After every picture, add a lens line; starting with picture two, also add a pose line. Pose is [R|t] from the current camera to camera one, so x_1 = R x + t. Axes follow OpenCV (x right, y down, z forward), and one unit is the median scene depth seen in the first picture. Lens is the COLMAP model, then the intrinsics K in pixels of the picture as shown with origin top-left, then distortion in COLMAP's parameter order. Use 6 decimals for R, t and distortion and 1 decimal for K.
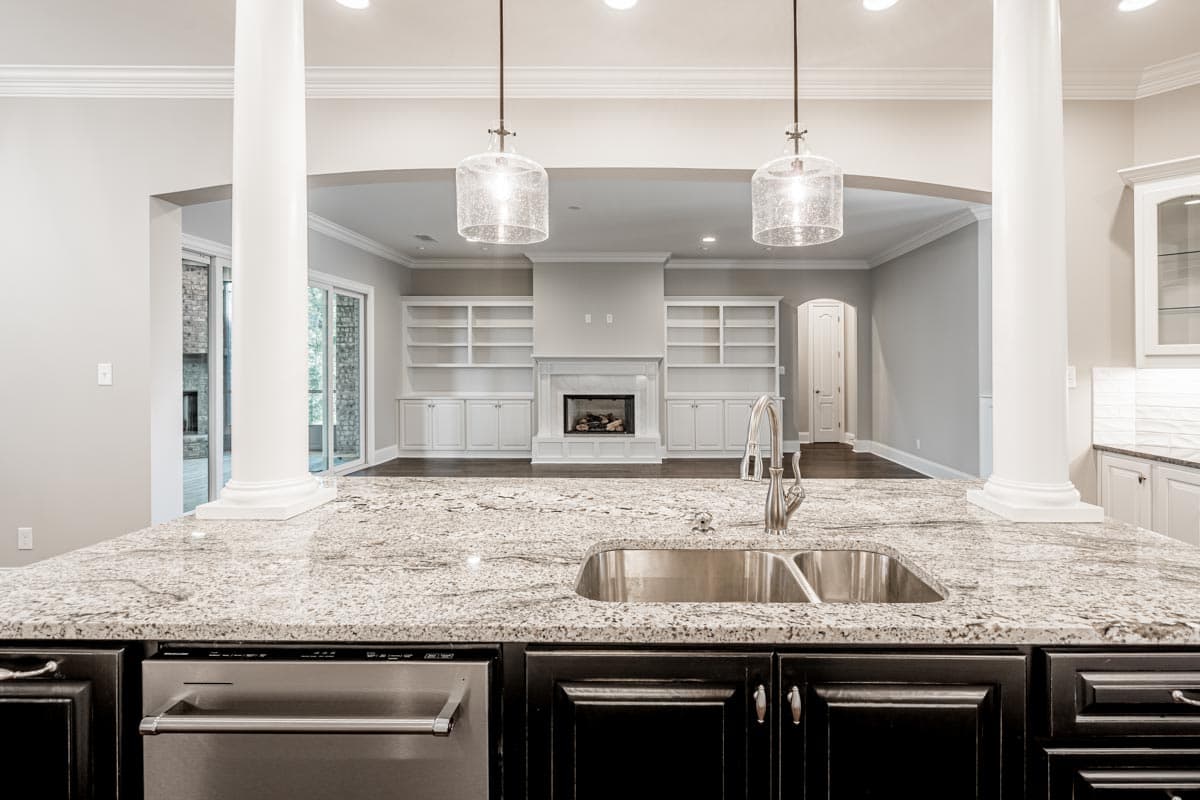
lens RADIAL K [[594.9, 0, 601.7], [0, 594.9, 357.4], [0, 0, 1]] dist [-0.002035, -0.000372]
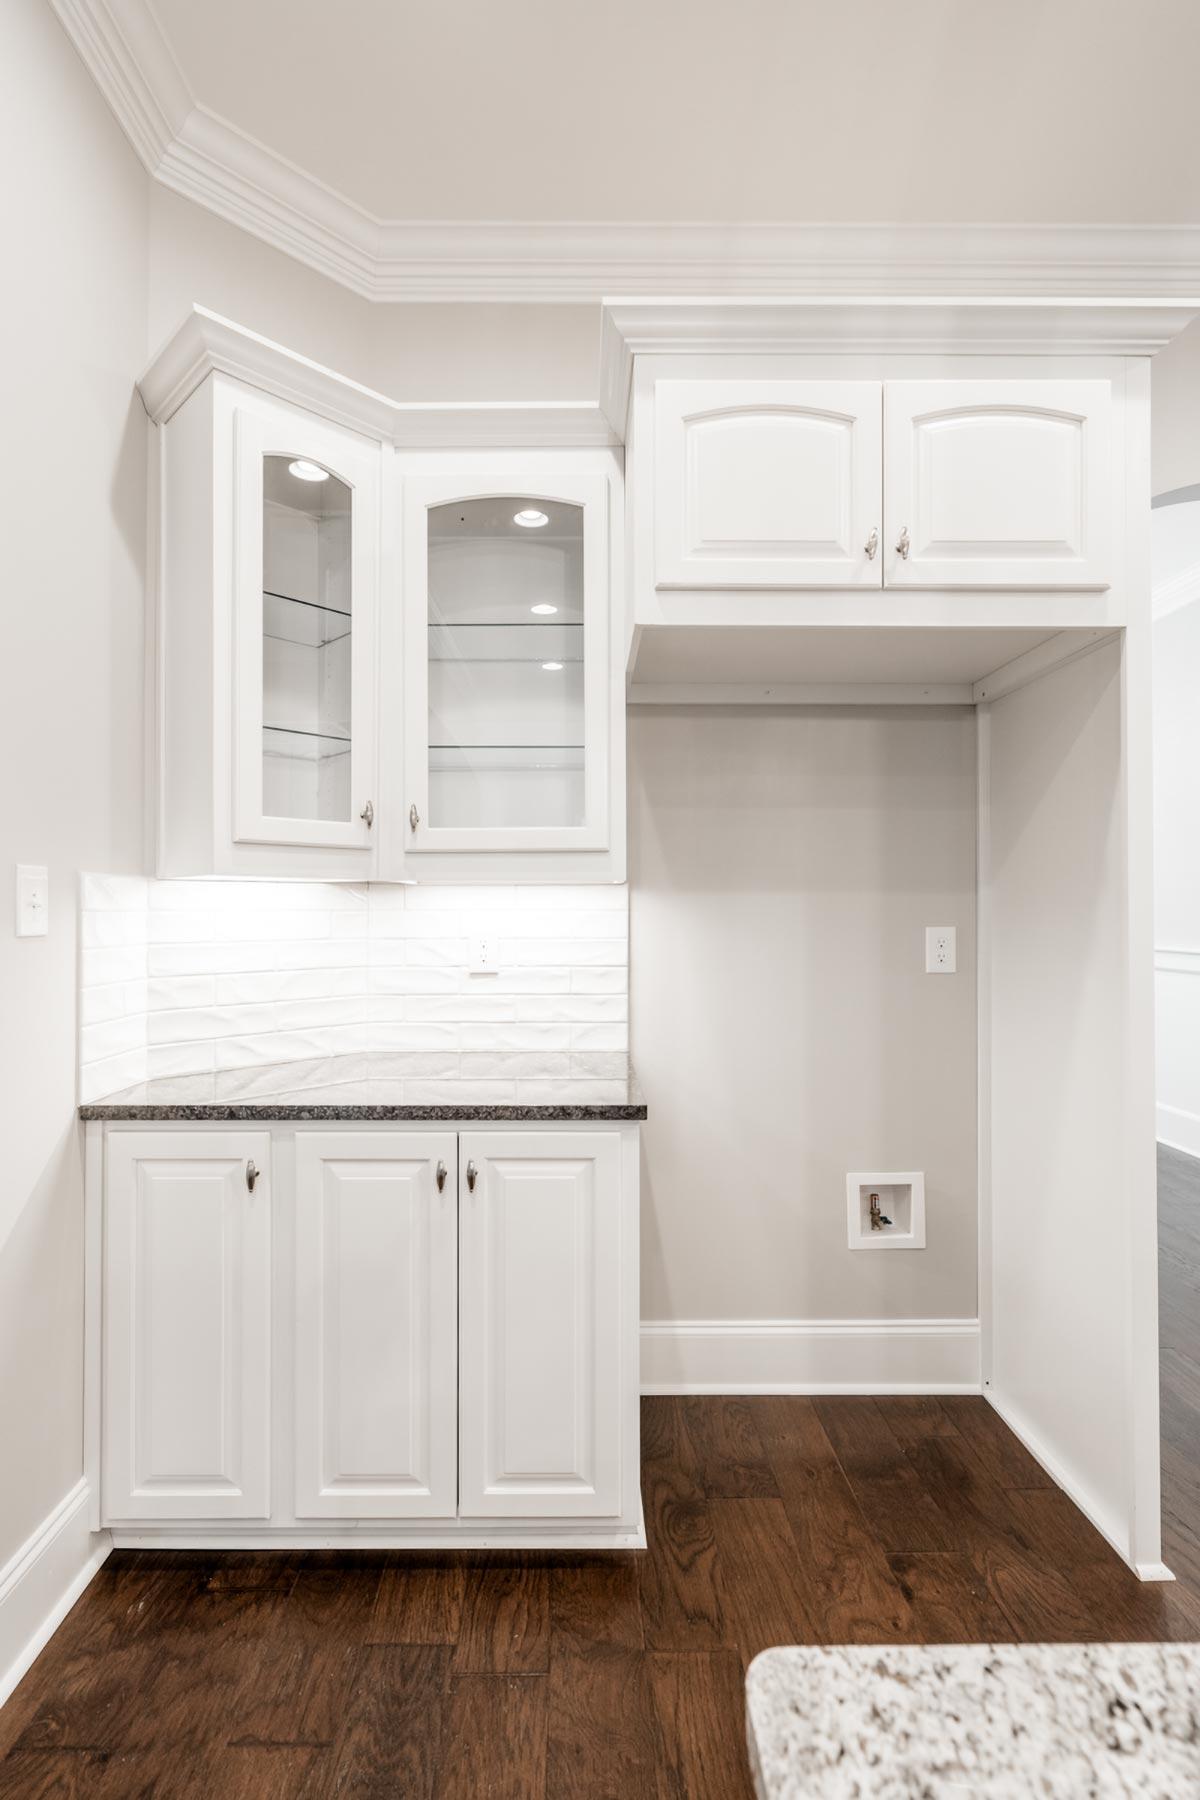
lens RADIAL K [[851.7, 0, 593.9], [0, 851.7, 906.3], [0, 0, 1]] dist [-0.003629, -0.000159]
pose [[-0.042433, 0.004492, 0.999089, 0.347133], [-0.009425, 0.999944, -0.004896, 0.035781], [-0.999055, -0.009624, -0.042388, 0.745131]]
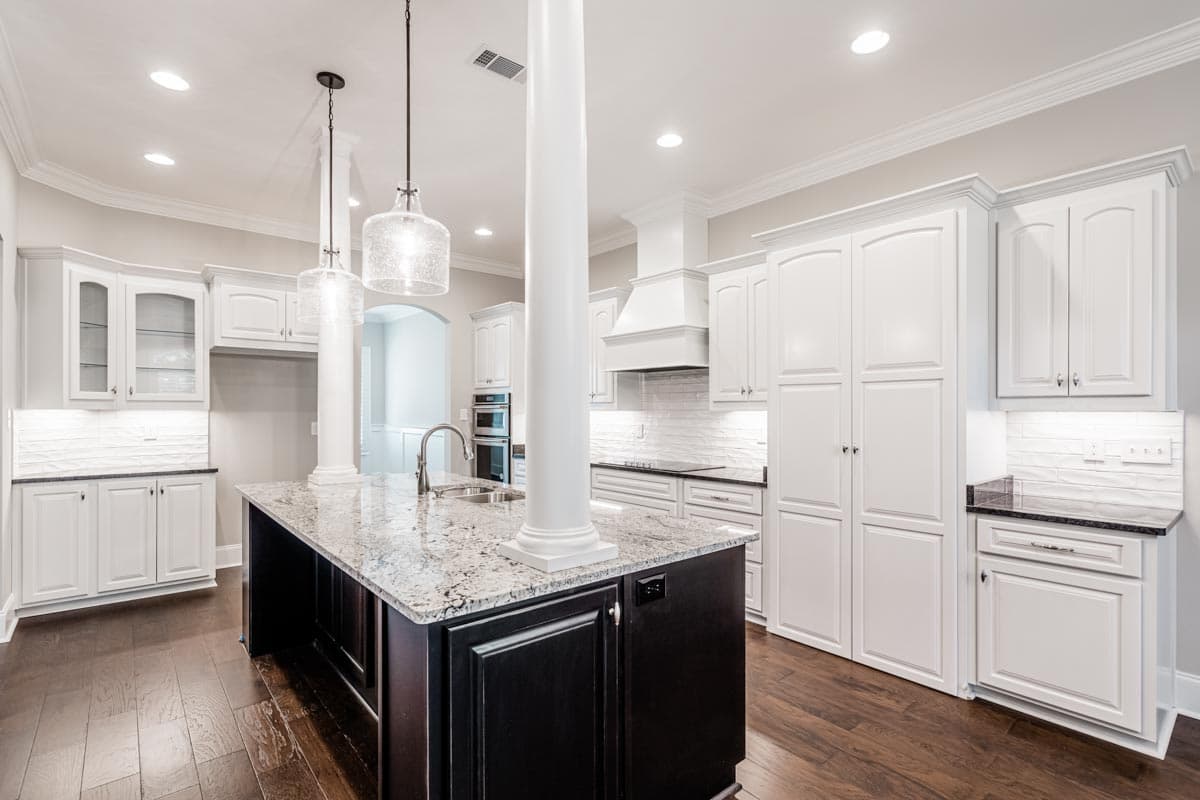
lens RADIAL K [[567.8, 0, 604.8], [0, 567.8, 405.6], [0, 0, 1]] dist [-0.003629, -0.000159]
pose [[-0.671074, 0.006155, 0.741365, -0.678293], [-0.005325, 0.999900, -0.013121, 0.018543], [-0.741371, -0.012753, -0.670974, 0.903424]]
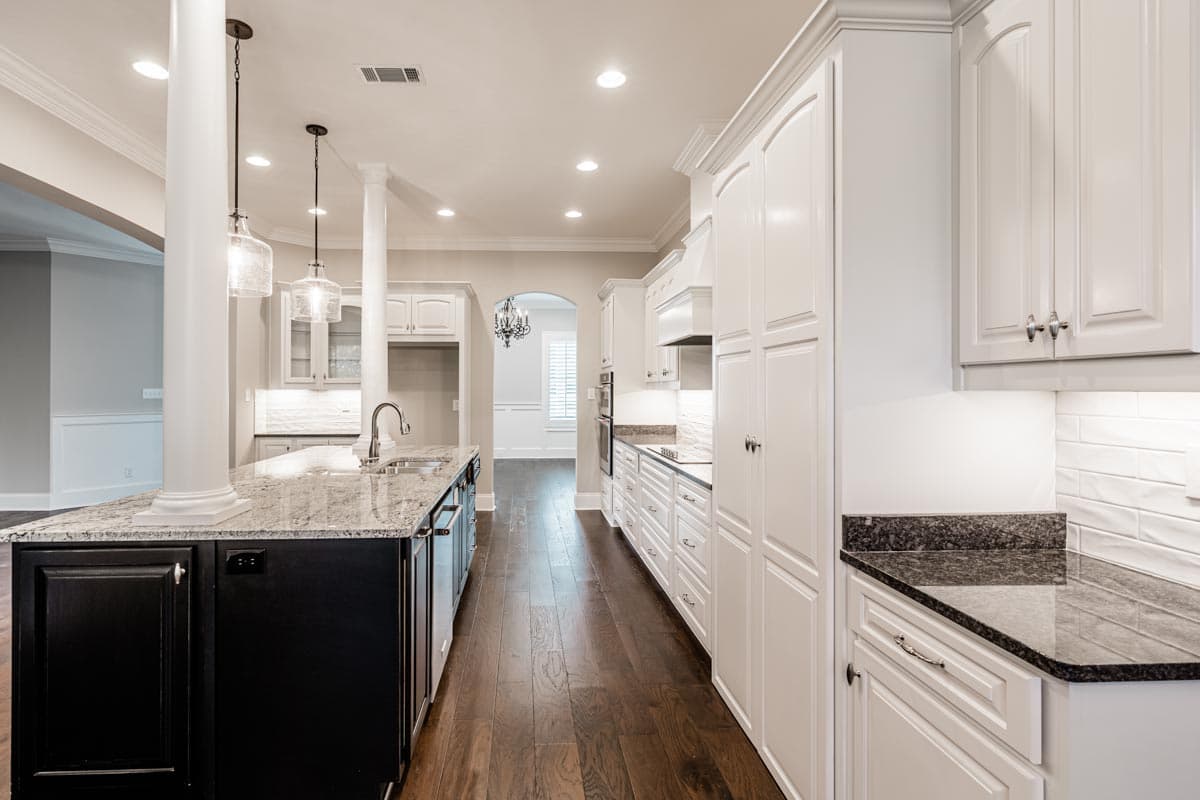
lens RADIAL K [[572.7, 0, 562.2], [0, 572.7, 382.8], [0, 0, 1]] dist [-0.001049, 0.000246]
pose [[-0.076286, 0.012366, 0.997009, -0.895733], [-0.006061, 0.999899, -0.012865, 0.013942], [-0.997068, -0.007024, -0.076203, 0.246929]]
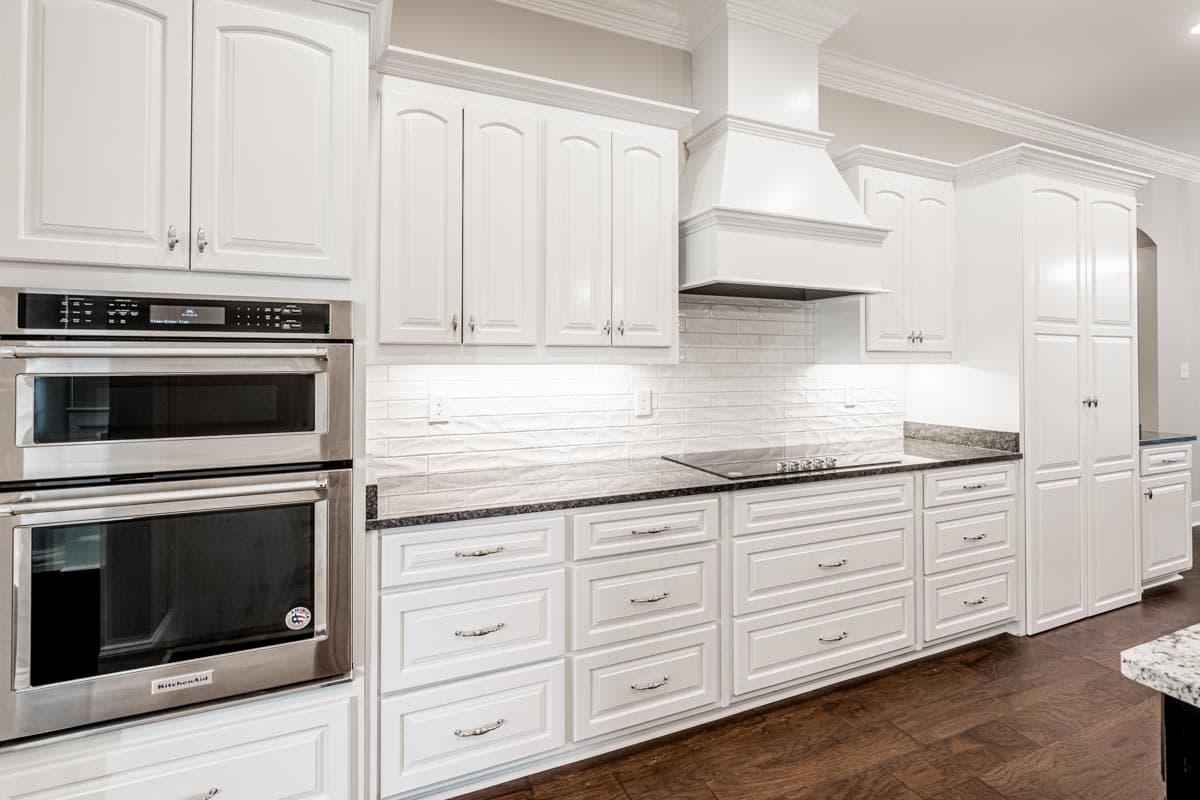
lens RADIAL K [[552.9, 0, 595.5], [0, 552.9, 358.0], [0, 0, 1]] dist [-0.001661, 0.000018]
pose [[-0.908538, -0.003509, -0.417788, 0.854287], [0.003567, 0.999863, -0.016157, 0.014979], [0.417788, -0.016169, -0.908401, 0.455221]]
